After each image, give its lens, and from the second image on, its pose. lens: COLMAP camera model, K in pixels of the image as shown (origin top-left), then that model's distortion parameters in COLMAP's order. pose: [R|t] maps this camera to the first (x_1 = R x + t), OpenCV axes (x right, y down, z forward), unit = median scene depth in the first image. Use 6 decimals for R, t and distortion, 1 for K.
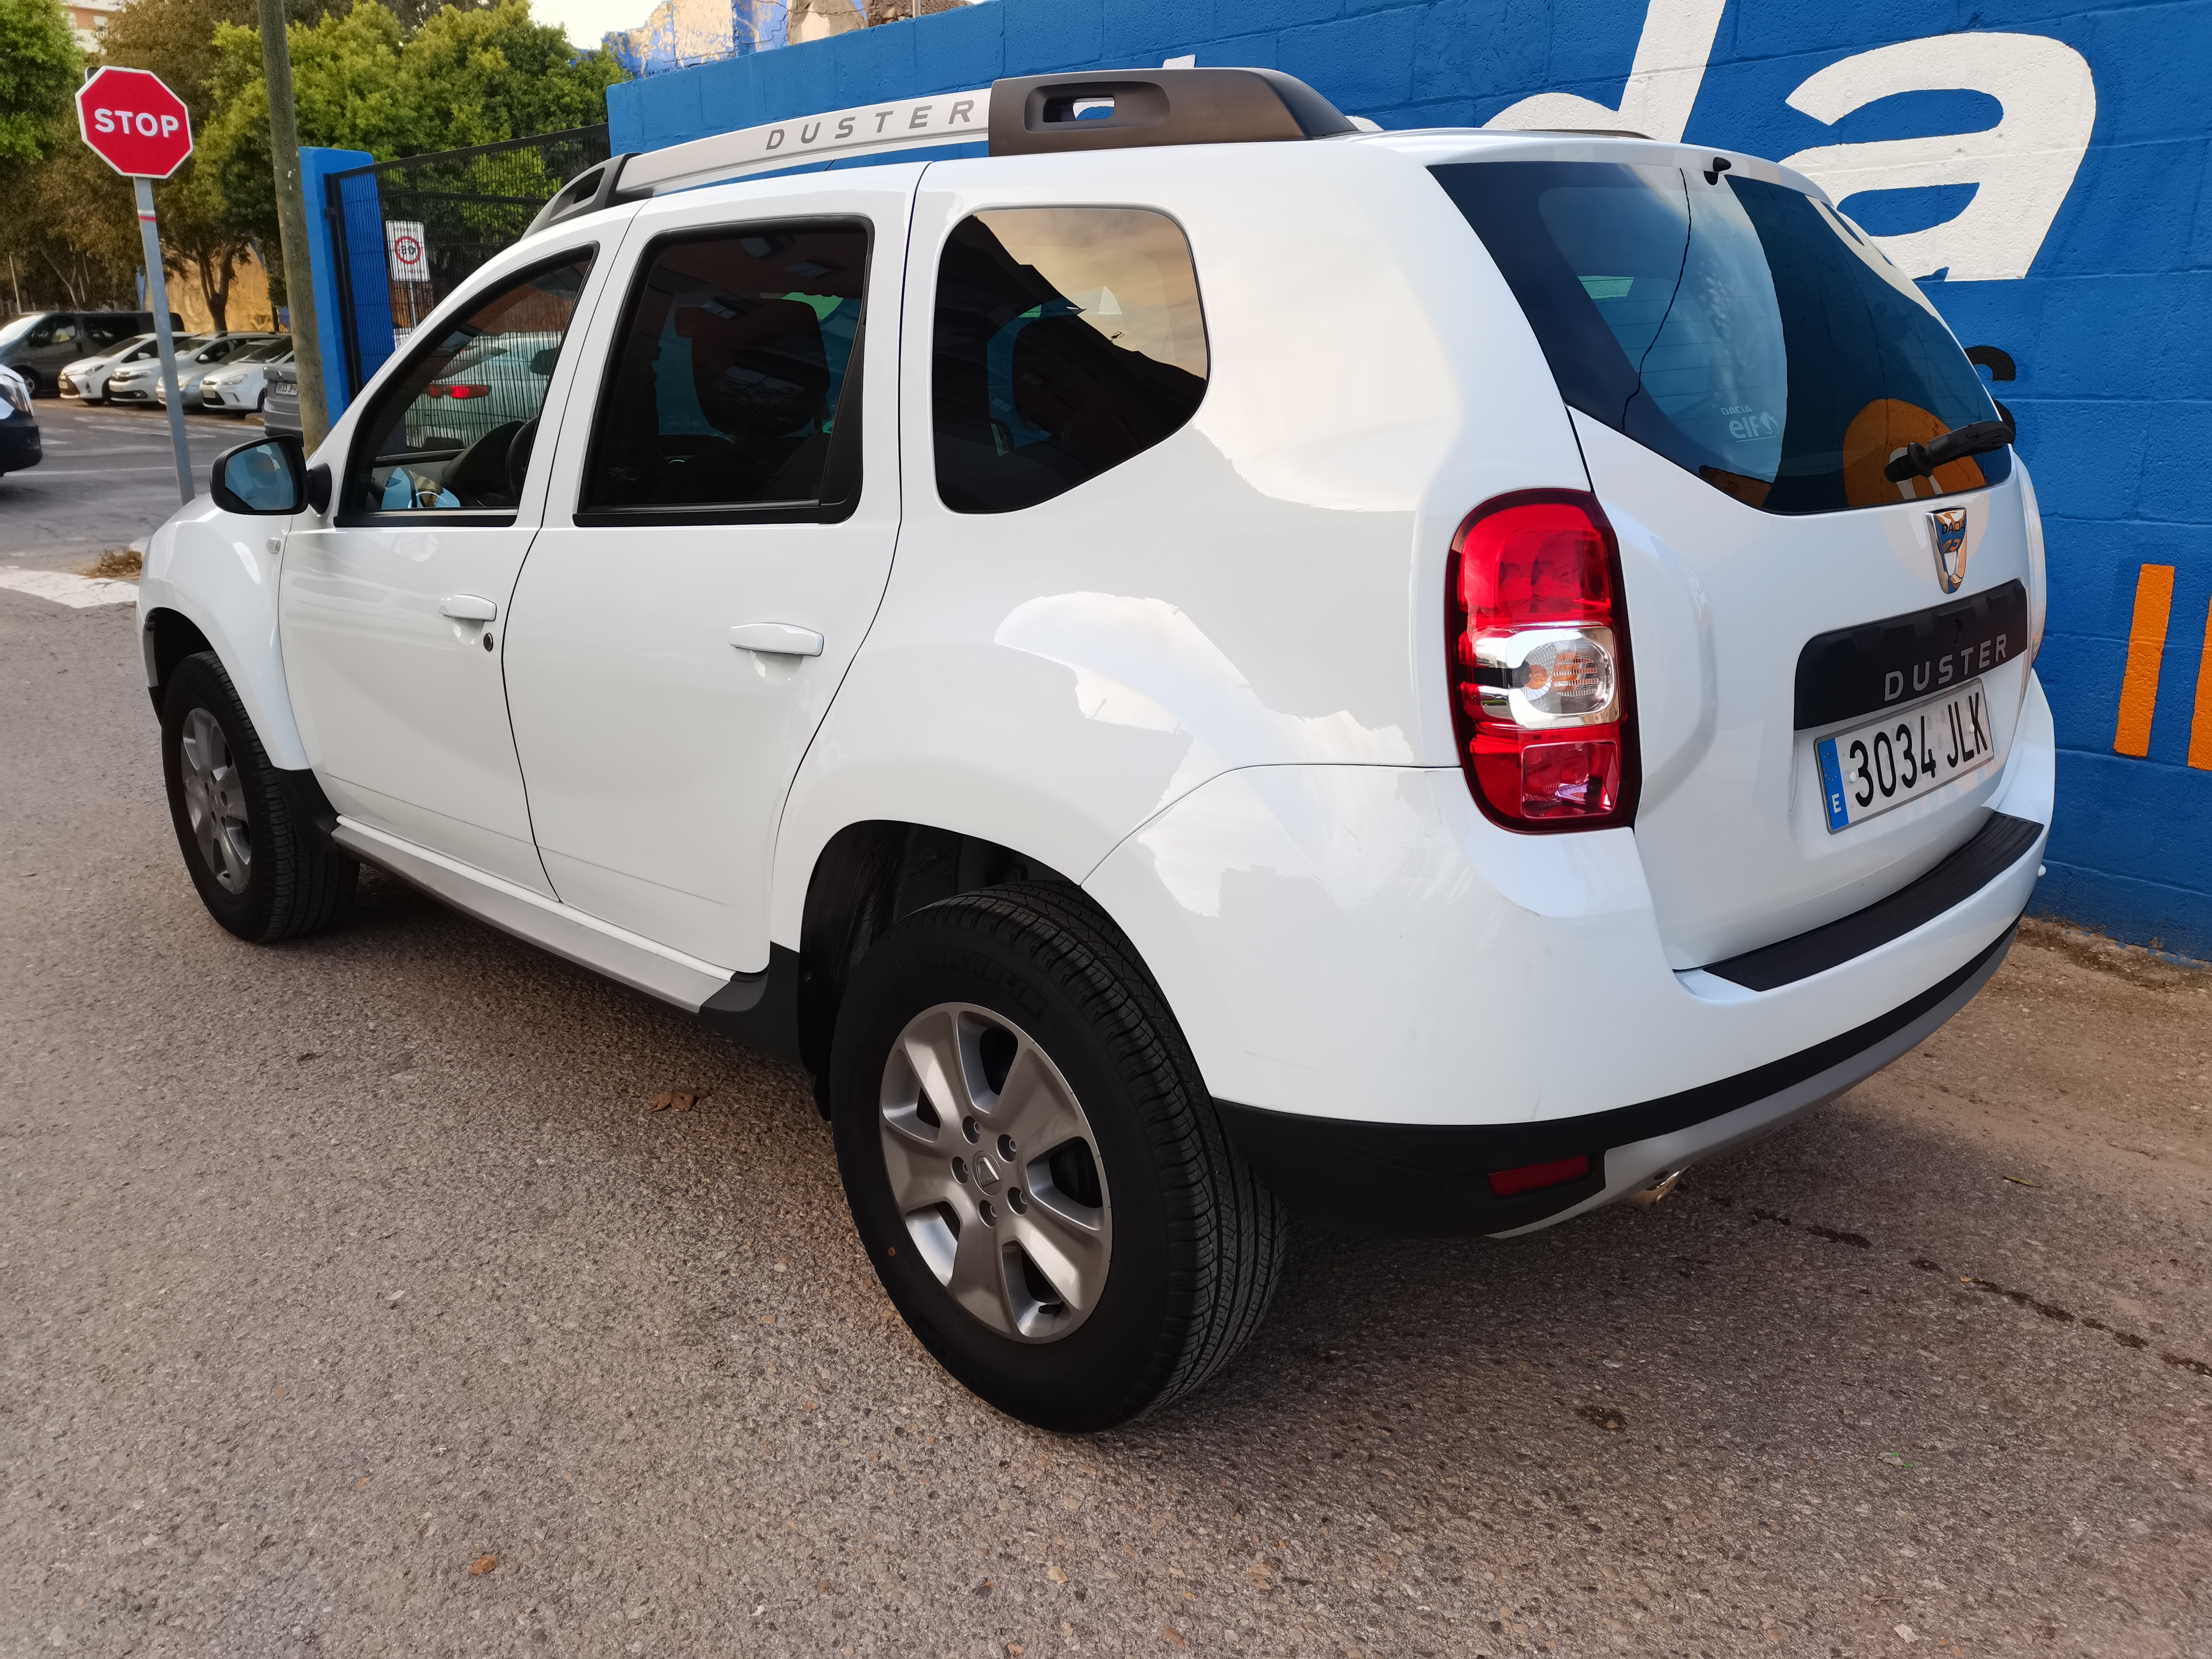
lens RADIAL K [[1680.3, 0, 1106.0], [0, 1680.3, 829.5], [0, 0, 1]] dist [0.040738, -0.007995]
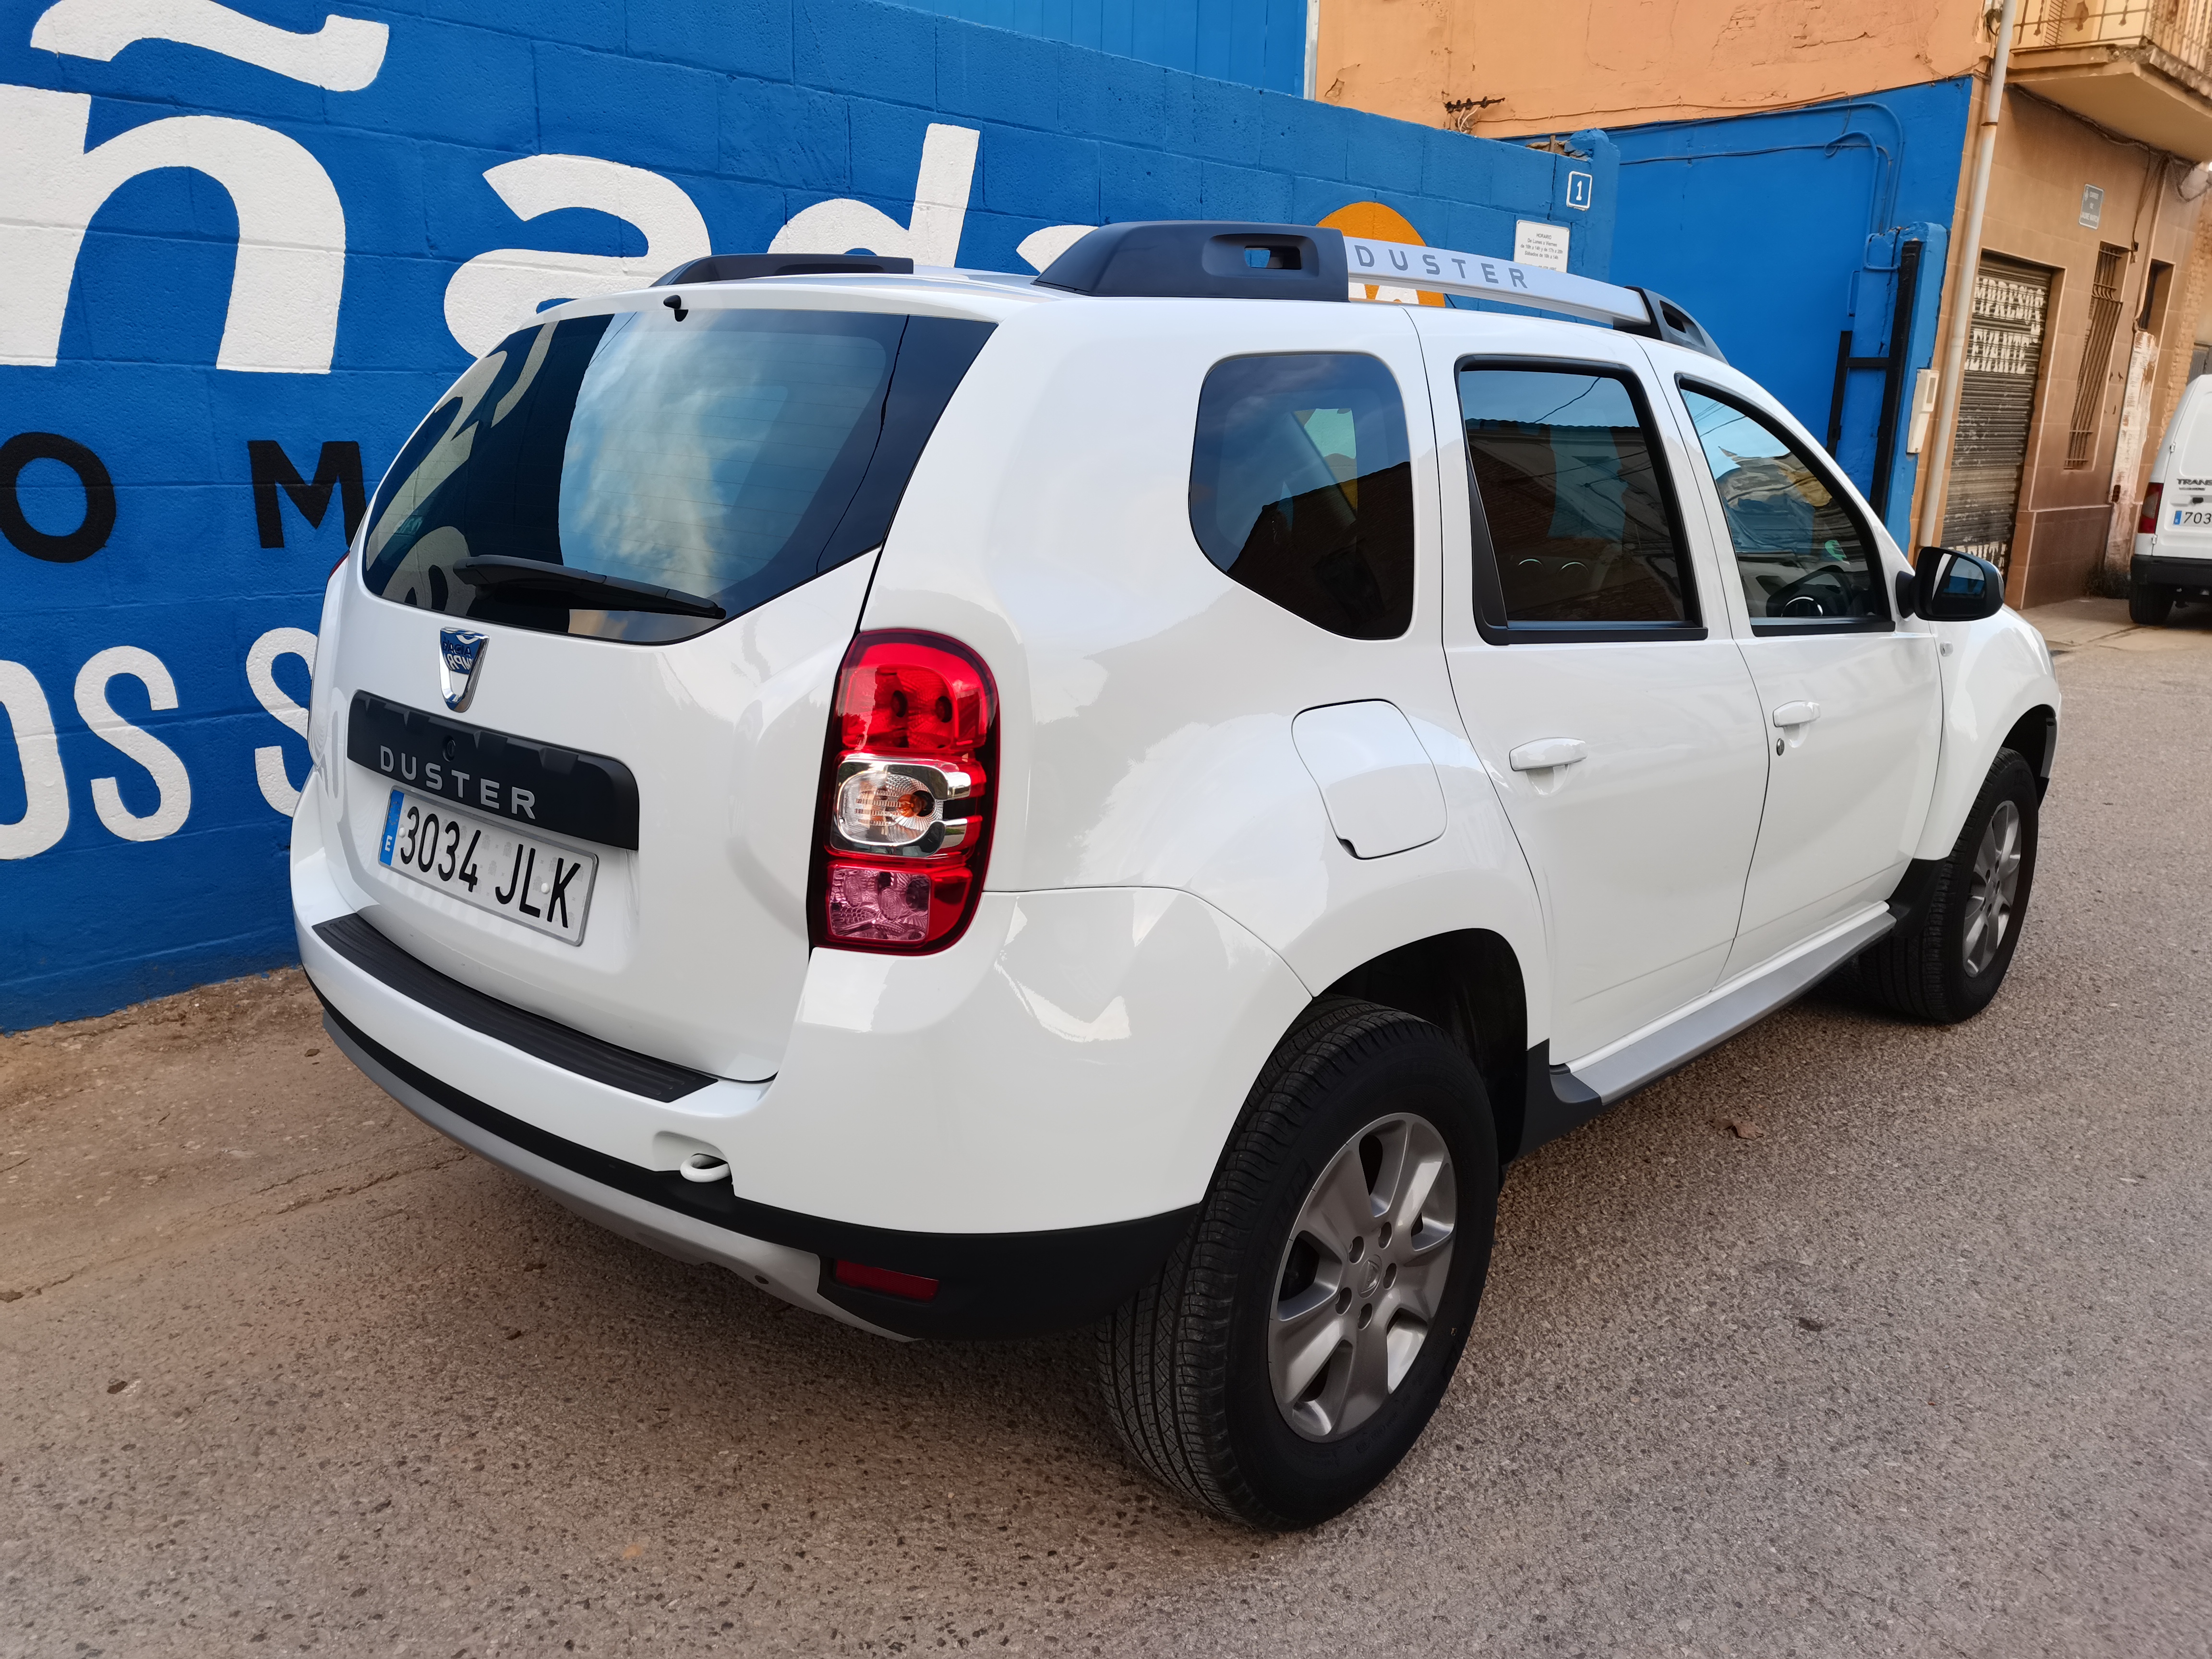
lens RADIAL K [[1683.6, 0, 1106.0], [0, 1683.6, 829.5], [0, 0, 1]] dist [0.024076, -0.005710]
pose [[-0.056075, -0.242055, 0.968641, -1.723484], [0.250415, 0.935748, 0.248332, -0.554925], [-0.966513, 0.256487, 0.008142, 1.821321]]
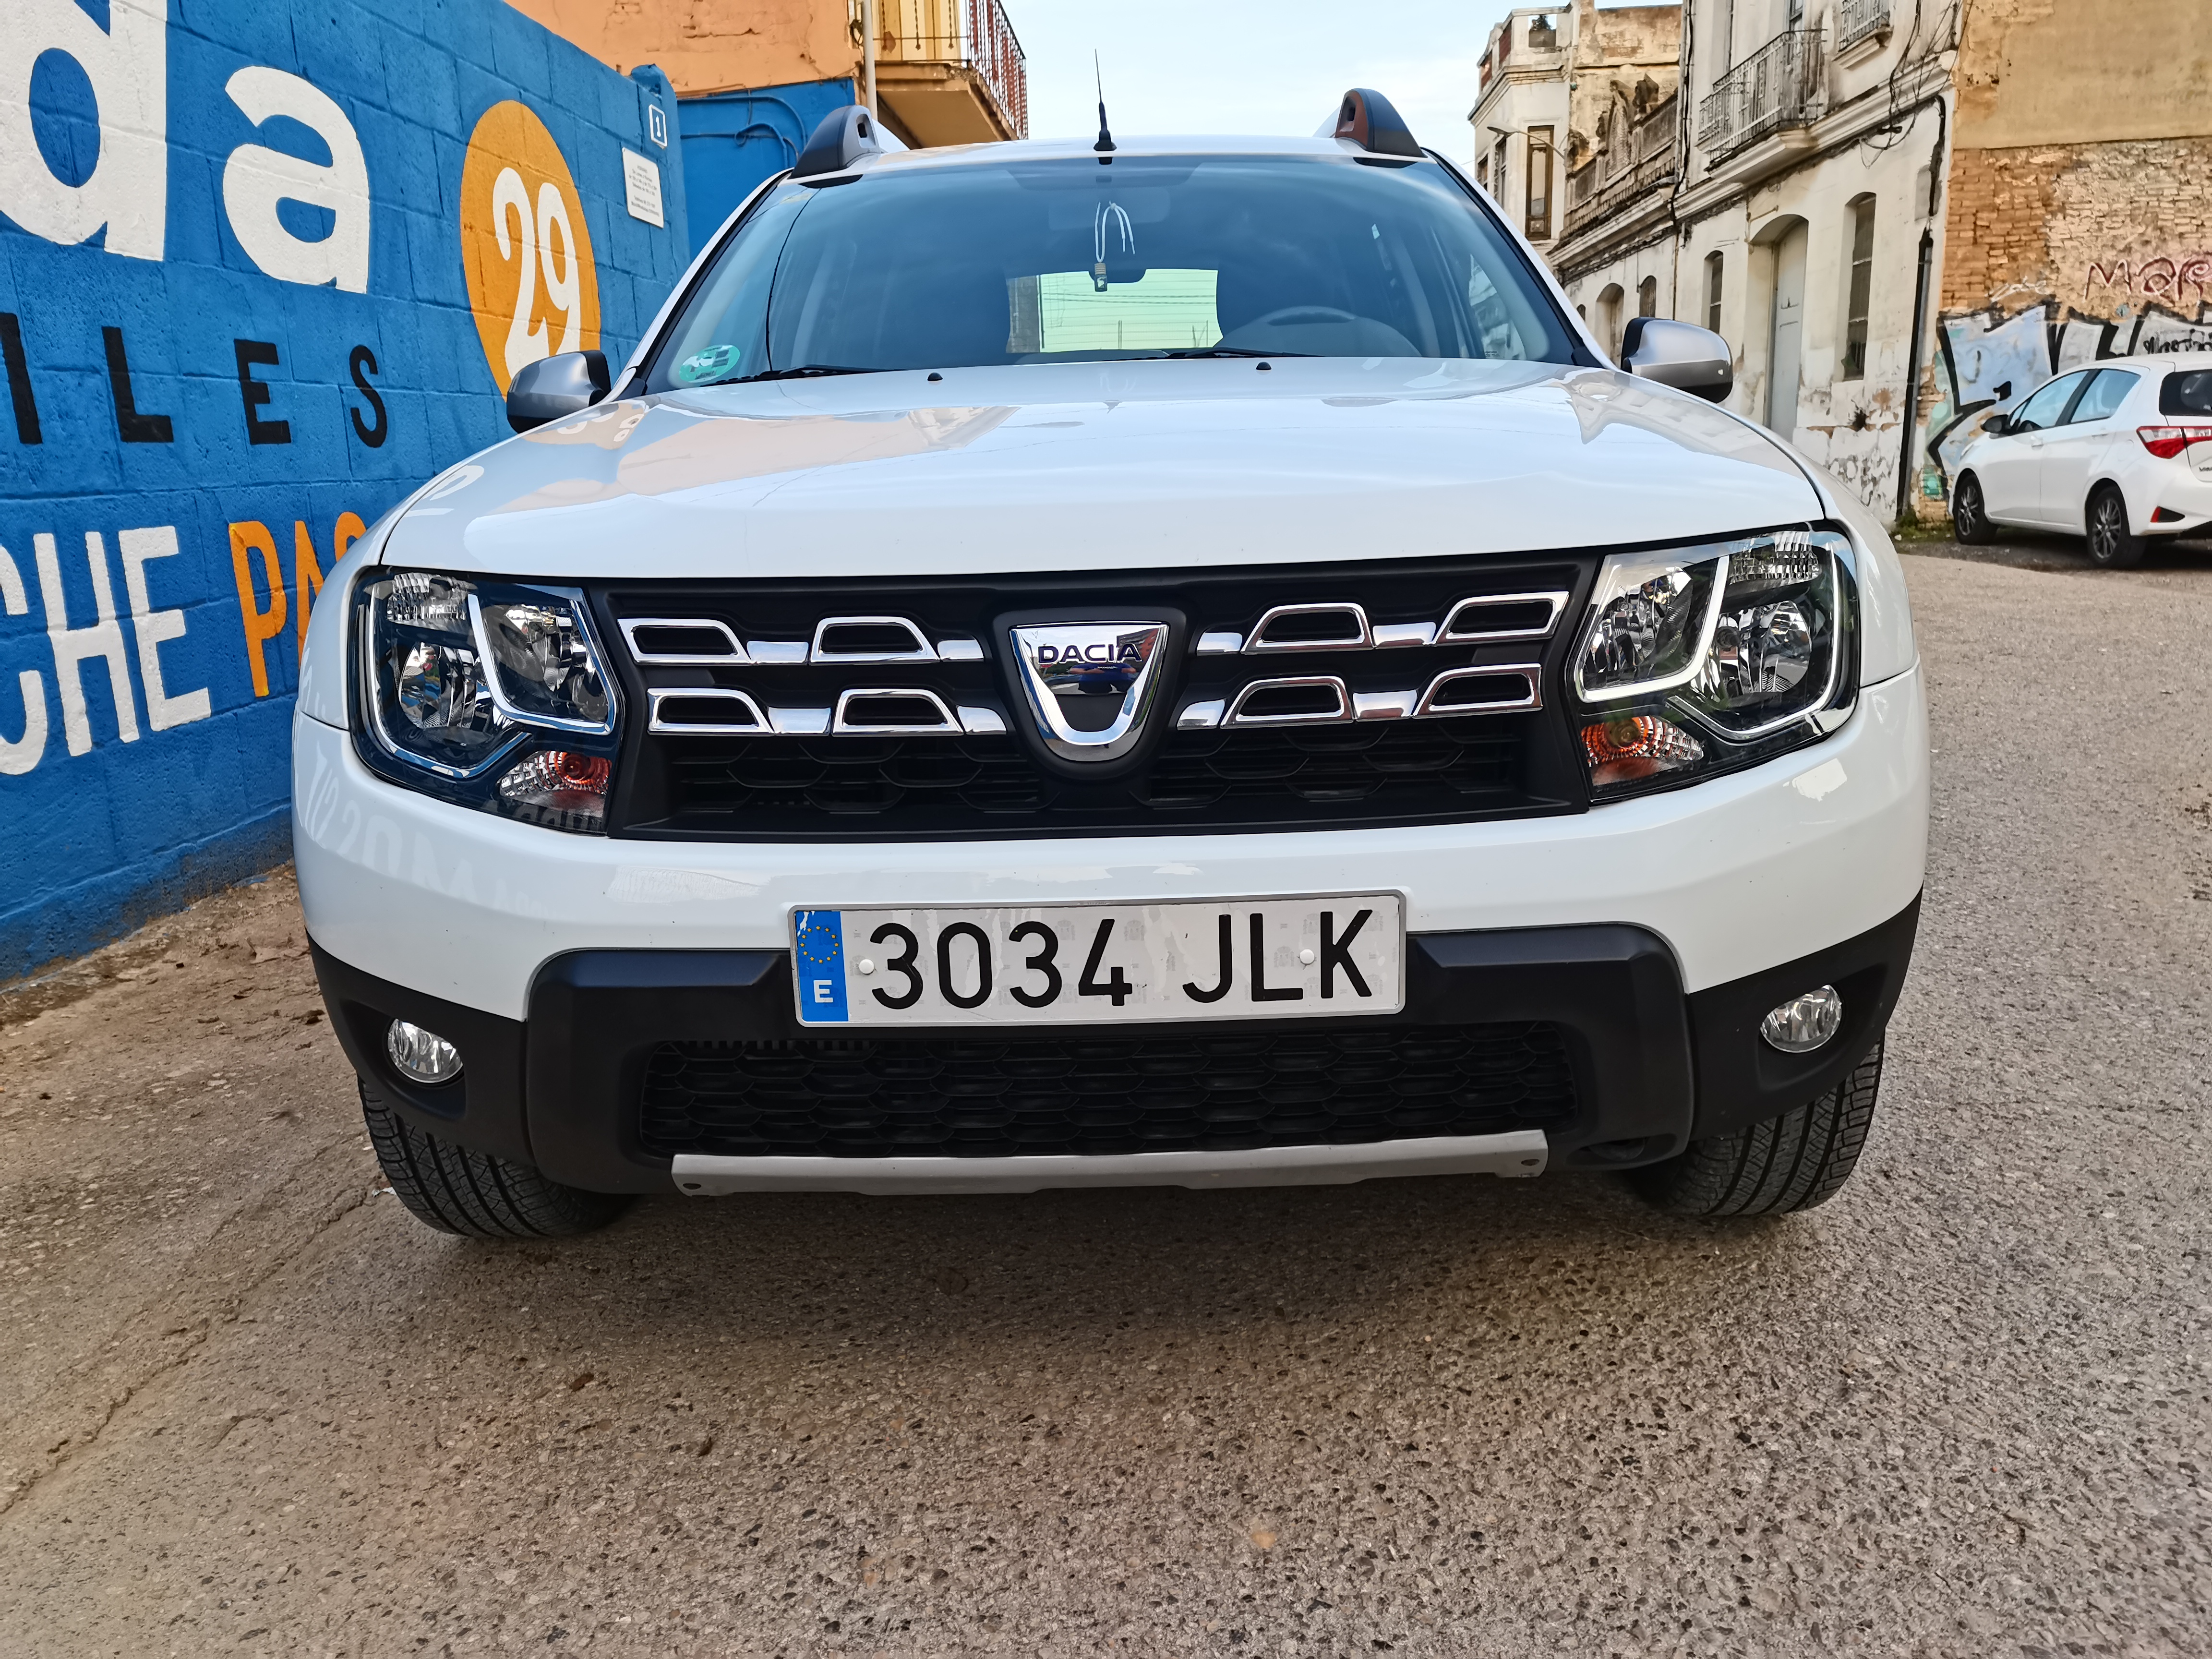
lens RADIAL K [[1697.5, 0, 1101.9], [0, 1697.5, 826.4], [0, 0, 1]] dist [0.013919, 0.003064]
pose [[-0.695922, -0.132424, 0.705802, -1.299822], [0.225948, 0.892555, 0.390248, -0.557146], [-0.681645, 0.431056, -0.591228, 2.517219]]
